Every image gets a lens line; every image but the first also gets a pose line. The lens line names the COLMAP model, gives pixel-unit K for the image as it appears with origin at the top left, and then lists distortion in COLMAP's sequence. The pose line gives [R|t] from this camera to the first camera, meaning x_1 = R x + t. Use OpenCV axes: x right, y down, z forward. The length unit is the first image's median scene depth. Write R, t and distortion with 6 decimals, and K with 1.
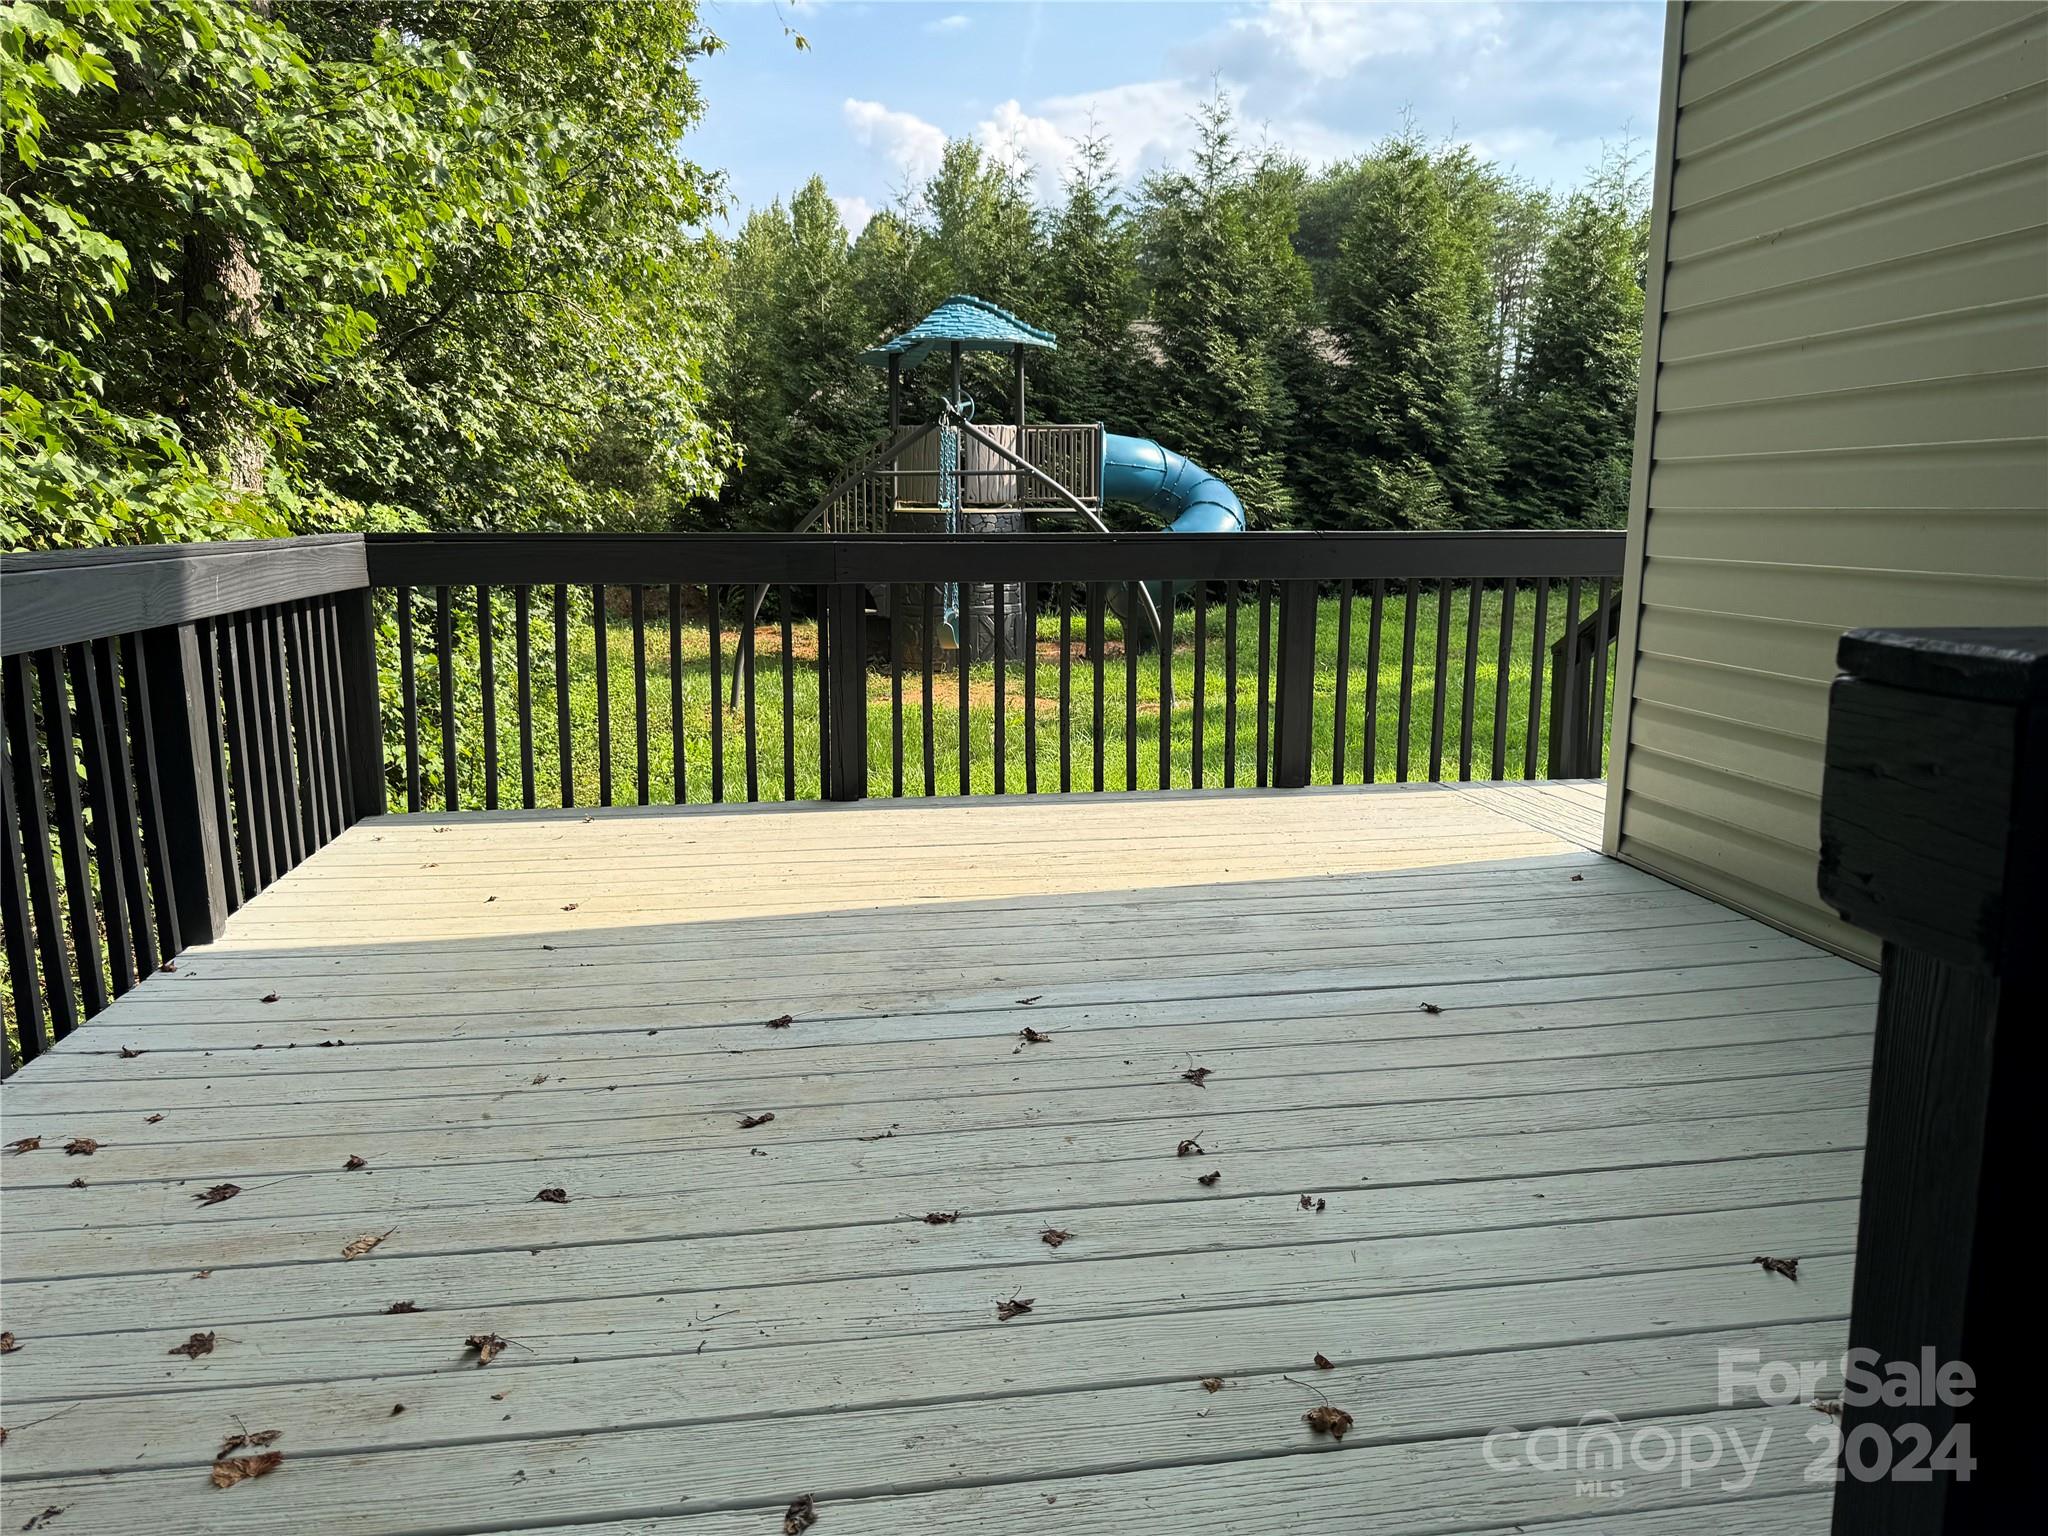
lens RADIAL K [[1427.7, 0, 1012.4], [0, 1427.7, 789.8], [0, 0, 1]] dist [0.034806, -0.046257]
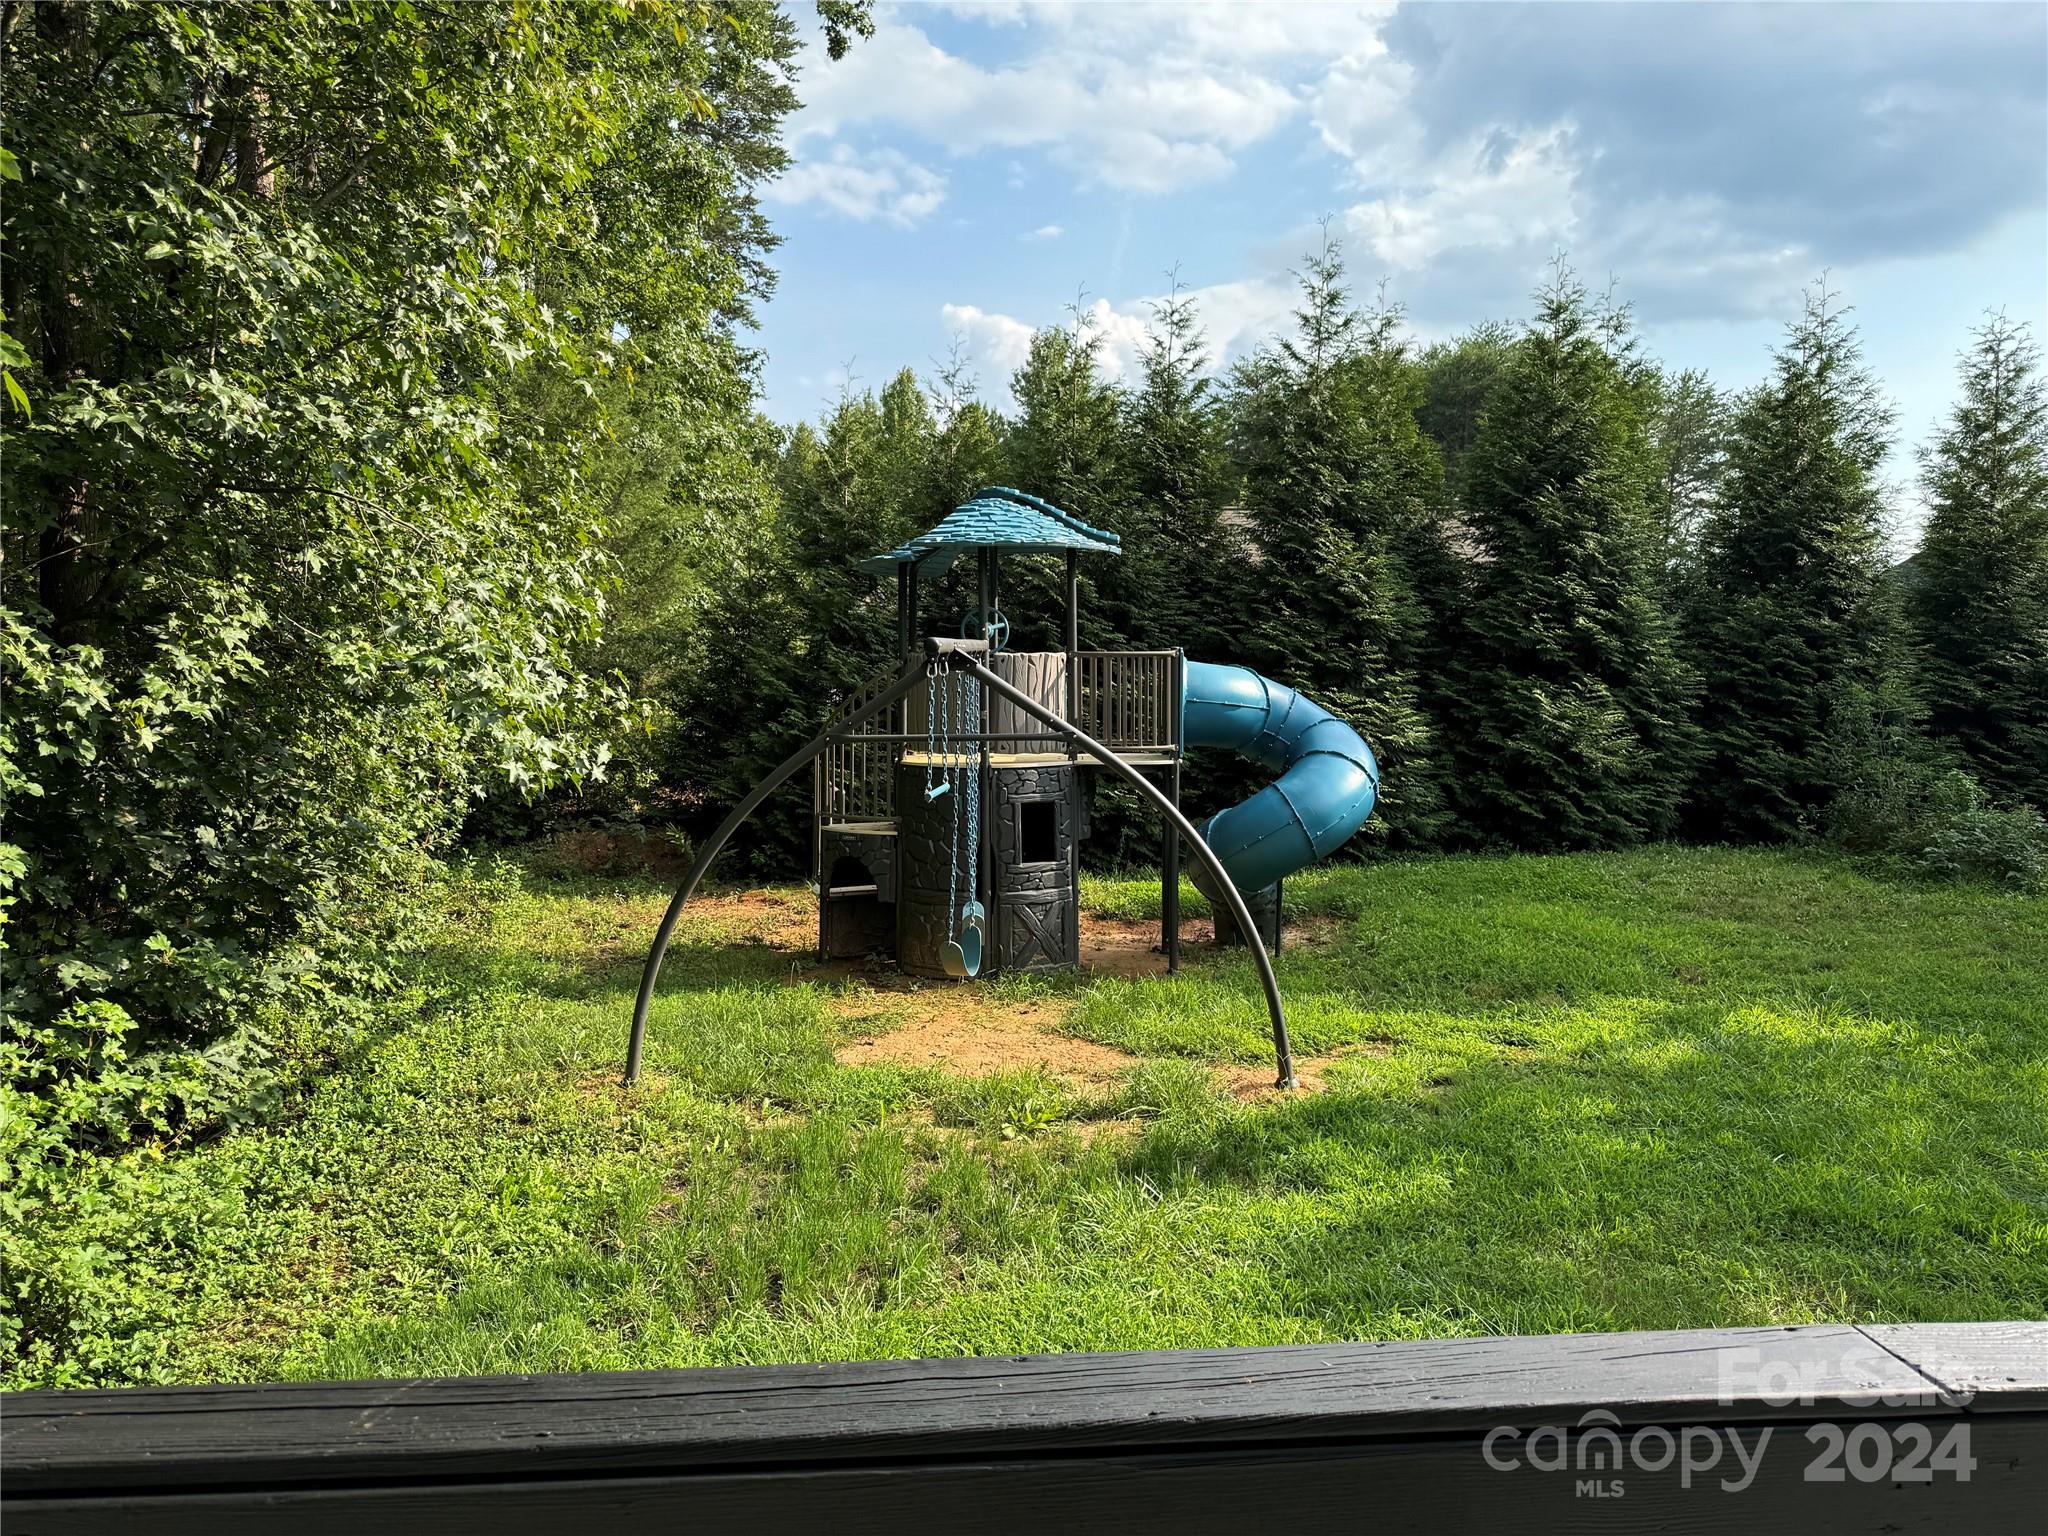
lens RADIAL K [[1427.7, 0, 1001.7], [0, 1427.7, 794.6], [0, 0, 1]] dist [0.034806, -0.046257]
pose [[0.997530, 0.005691, -0.070016, 0.016308], [-0.013802, 0.993164, -0.115909, -0.071963], [0.068878, 0.116589, 0.990789, 0.203420]]
